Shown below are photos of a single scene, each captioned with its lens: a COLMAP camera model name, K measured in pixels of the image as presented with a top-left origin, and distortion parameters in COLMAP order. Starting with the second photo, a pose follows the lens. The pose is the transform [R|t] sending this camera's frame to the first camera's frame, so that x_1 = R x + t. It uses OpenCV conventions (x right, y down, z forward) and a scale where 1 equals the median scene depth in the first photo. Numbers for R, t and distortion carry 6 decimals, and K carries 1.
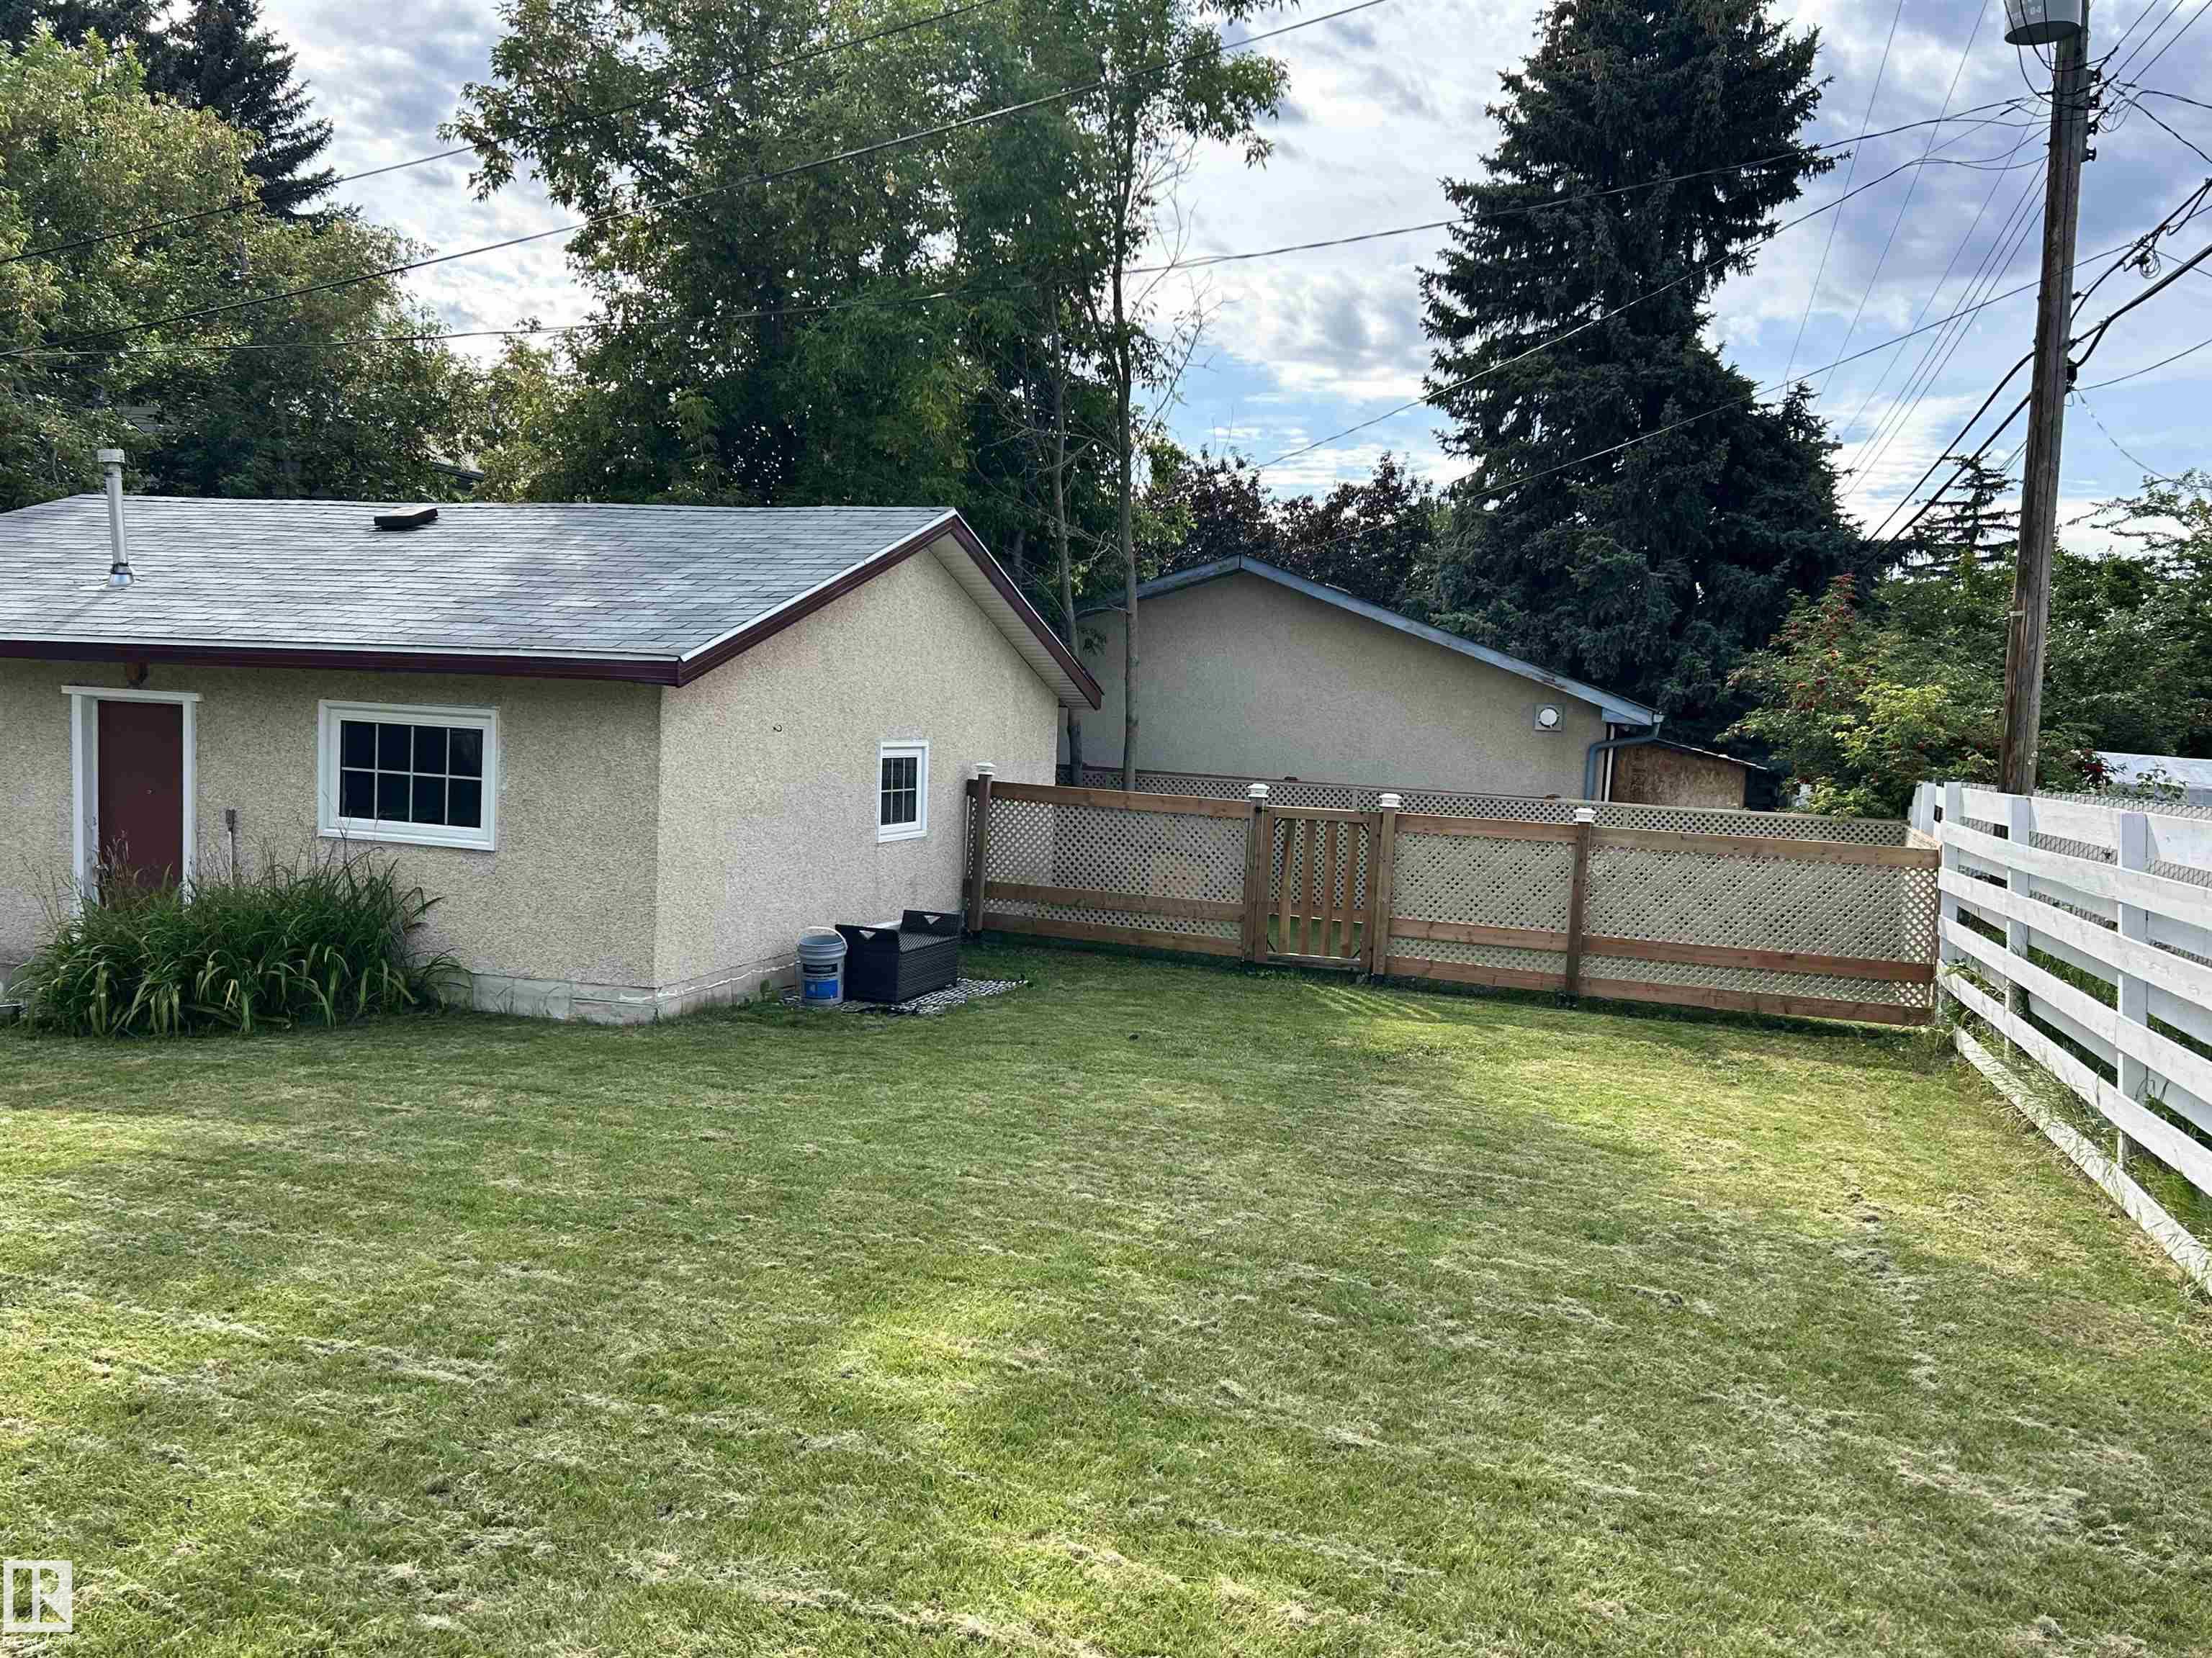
lens RADIAL K [[1821.8, 0, 1026.8], [0, 1821.8, 839.3], [0, 0, 1]] dist [0.114802, -0.161759]
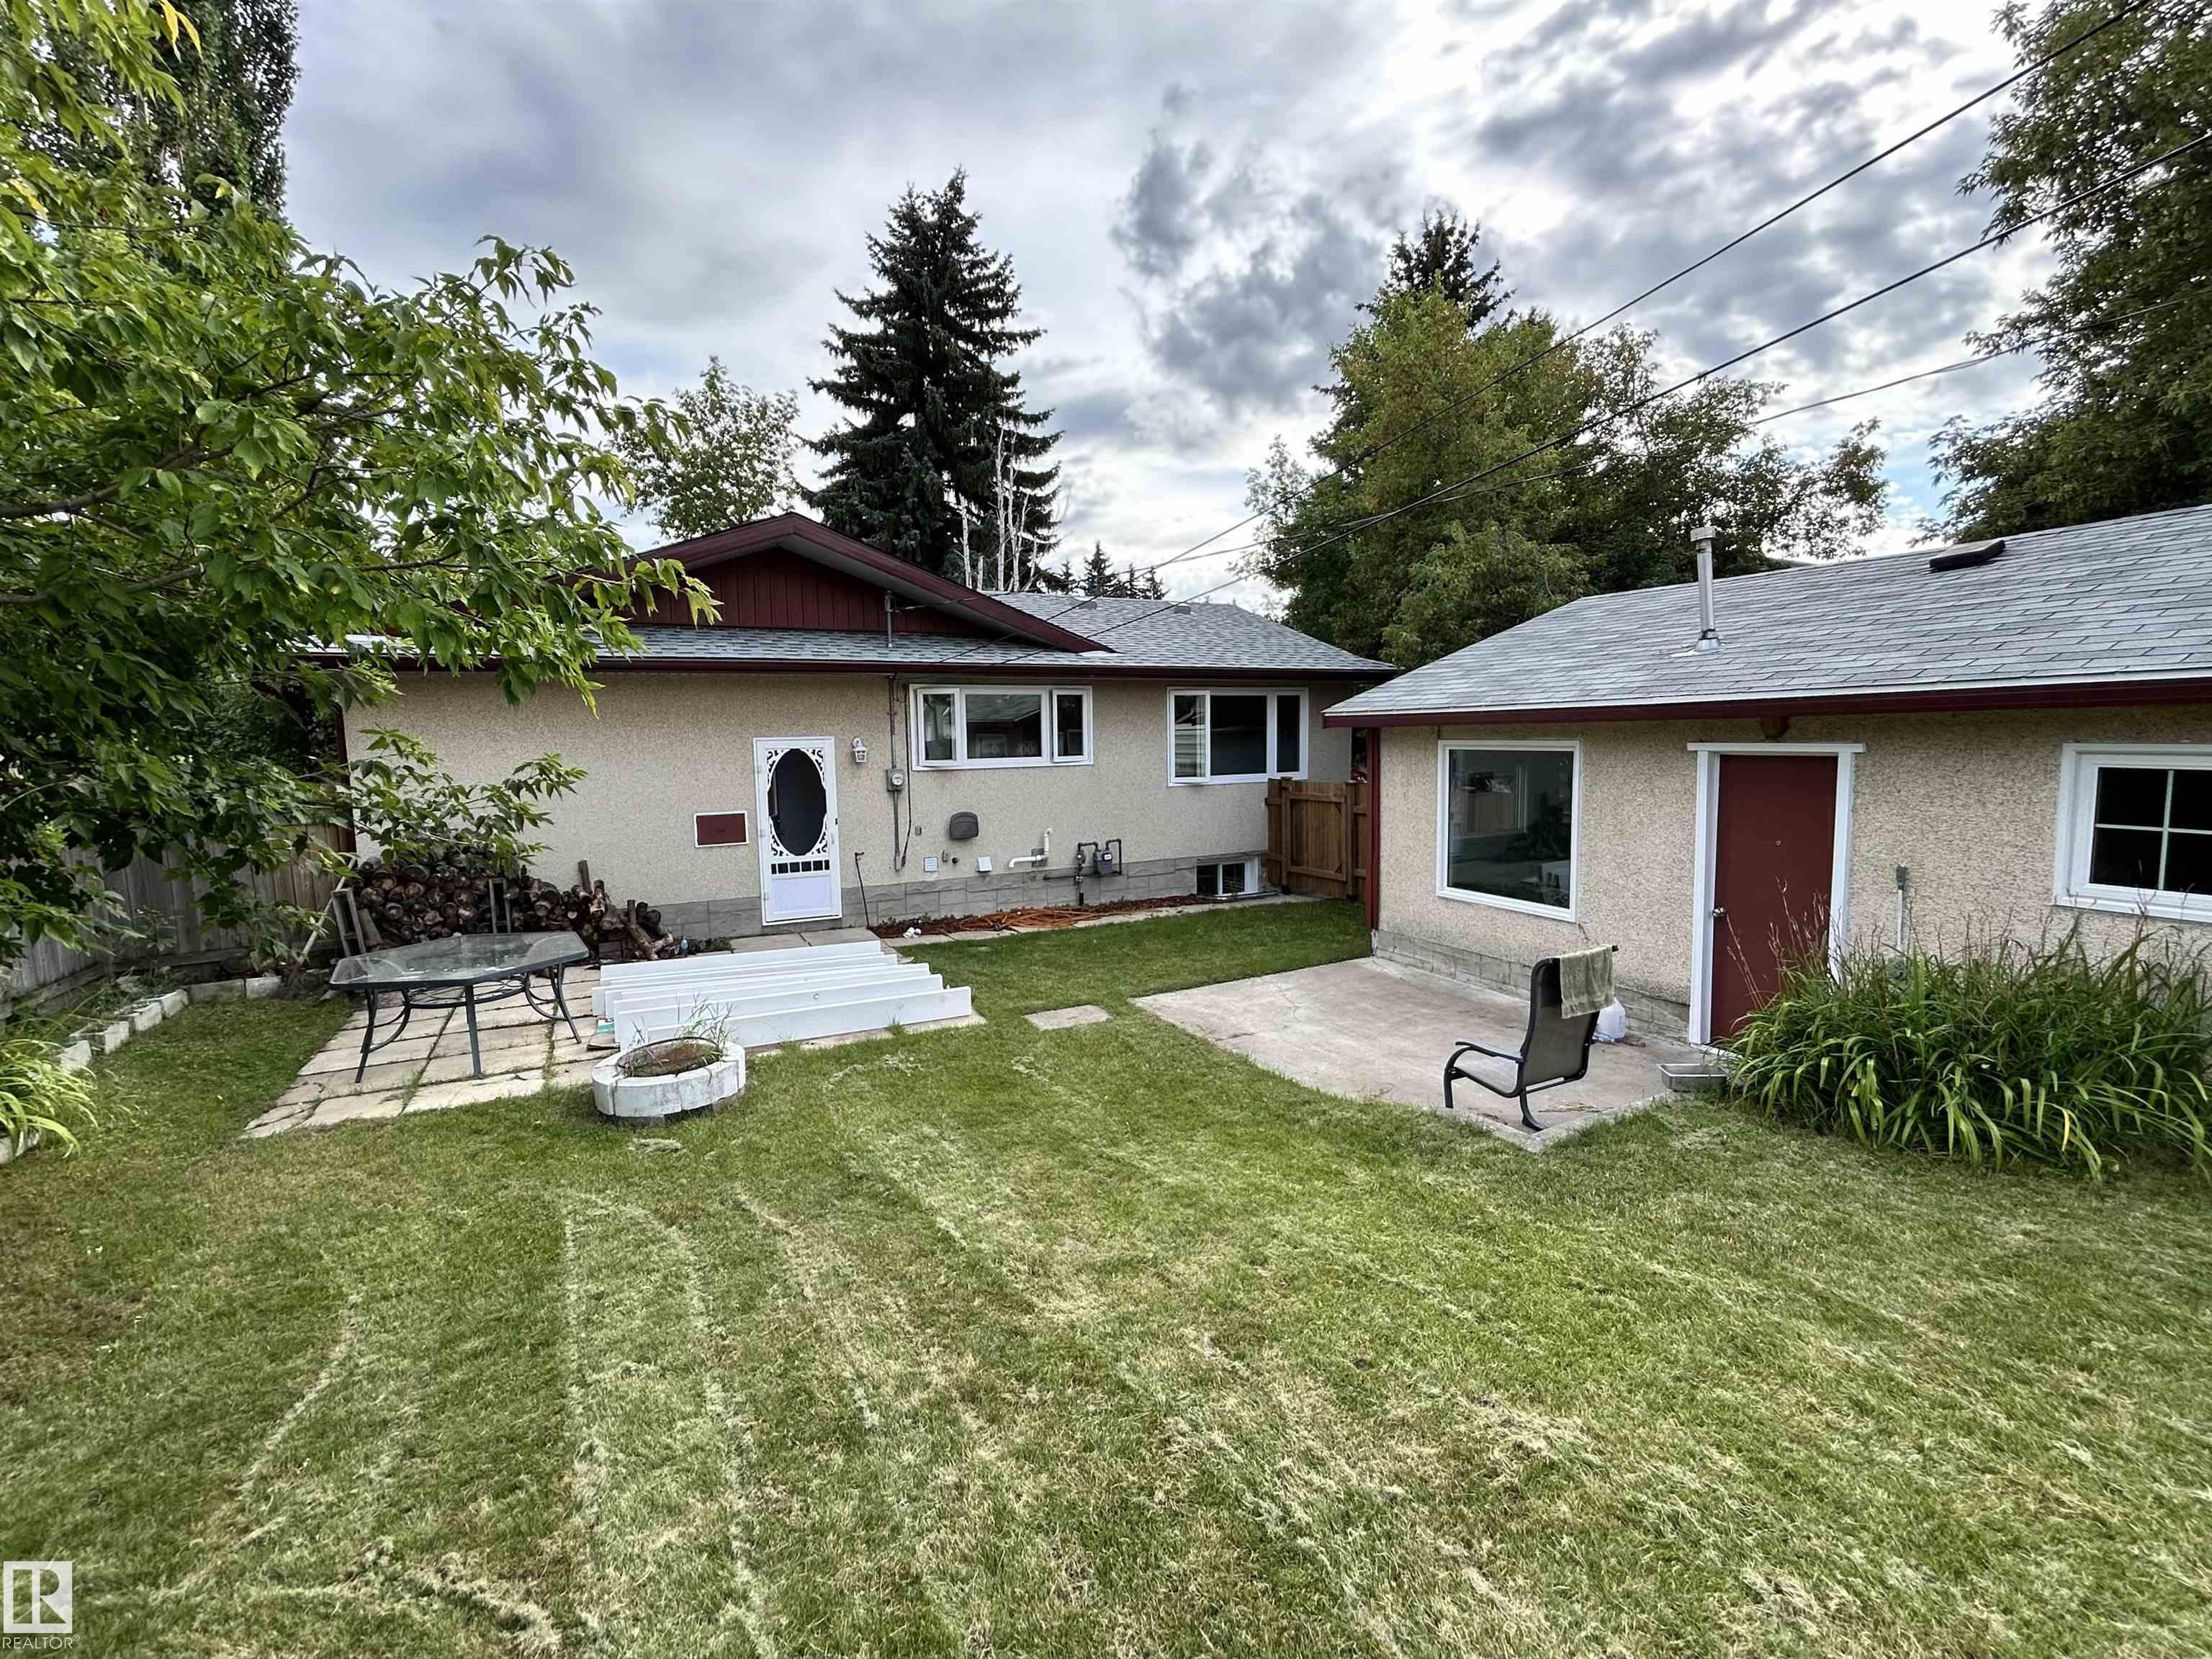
lens RADIAL K [[898.4, 0, 1105.9], [0, 898.4, 819.0], [0, 0, 1]] dist [0.002235, 0.000461]
pose [[0.721300, 0.007081, -0.692587, -0.554875], [-0.000509, 0.999953, 0.009693, -0.060482], [0.692623, -0.006639, 0.721270, 0.542360]]
